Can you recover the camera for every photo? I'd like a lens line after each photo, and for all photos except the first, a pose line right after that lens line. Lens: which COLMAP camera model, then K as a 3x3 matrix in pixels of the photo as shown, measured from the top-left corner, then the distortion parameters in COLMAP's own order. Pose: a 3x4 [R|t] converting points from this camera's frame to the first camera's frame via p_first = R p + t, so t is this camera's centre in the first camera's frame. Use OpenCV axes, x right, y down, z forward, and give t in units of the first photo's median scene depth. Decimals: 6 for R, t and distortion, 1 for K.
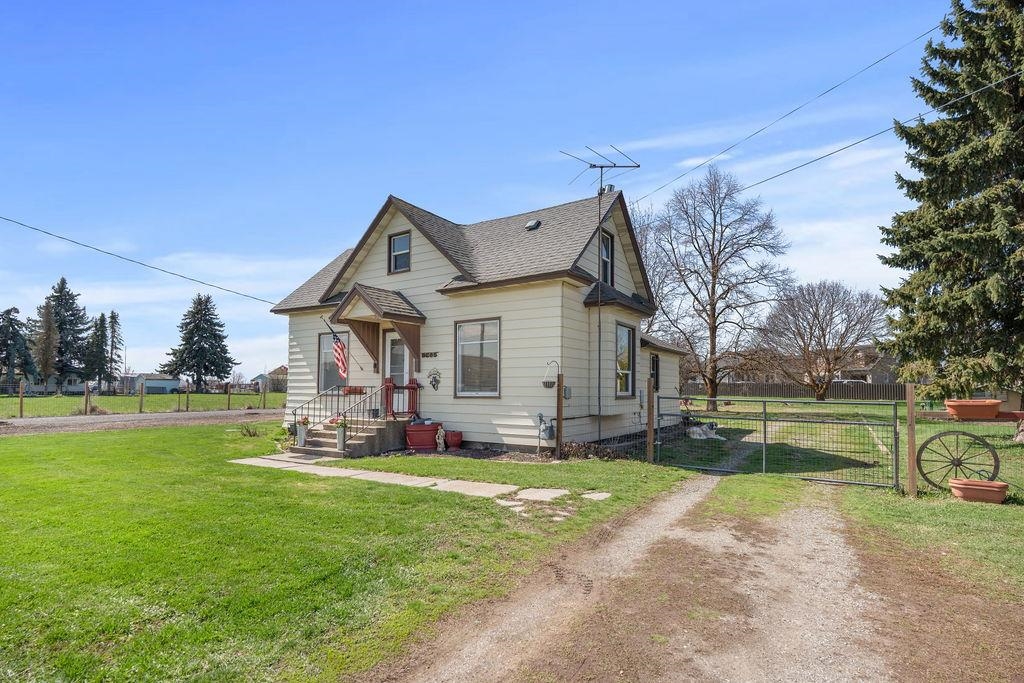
lens RADIAL K [[532.6, 0, 511.8], [0, 532.6, 343.1], [0, 0, 1]] dist [-0.021600, 0.000070]
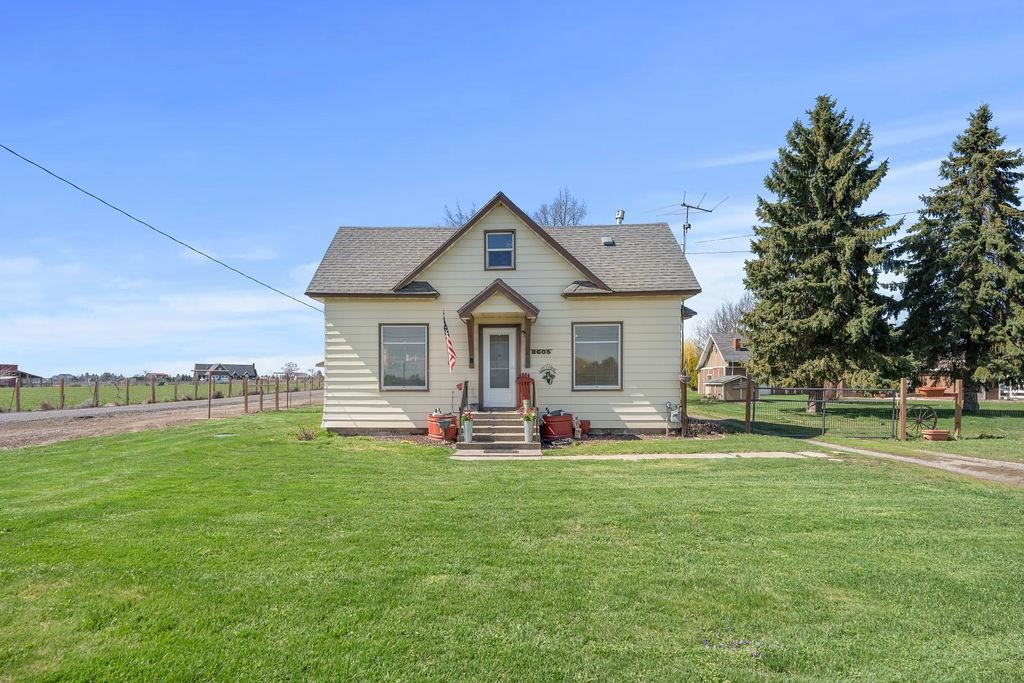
lens RADIAL K [[532.6, 0, 498.3], [0, 532.6, 371.9], [0, 0, 1]] dist [-0.021600, 0.000070]
pose [[0.848932, 0.002224, 0.528498, -0.799618], [-0.040103, 0.997379, 0.060221, 0.001438], [-0.526979, -0.072318, 0.846796, 0.131486]]
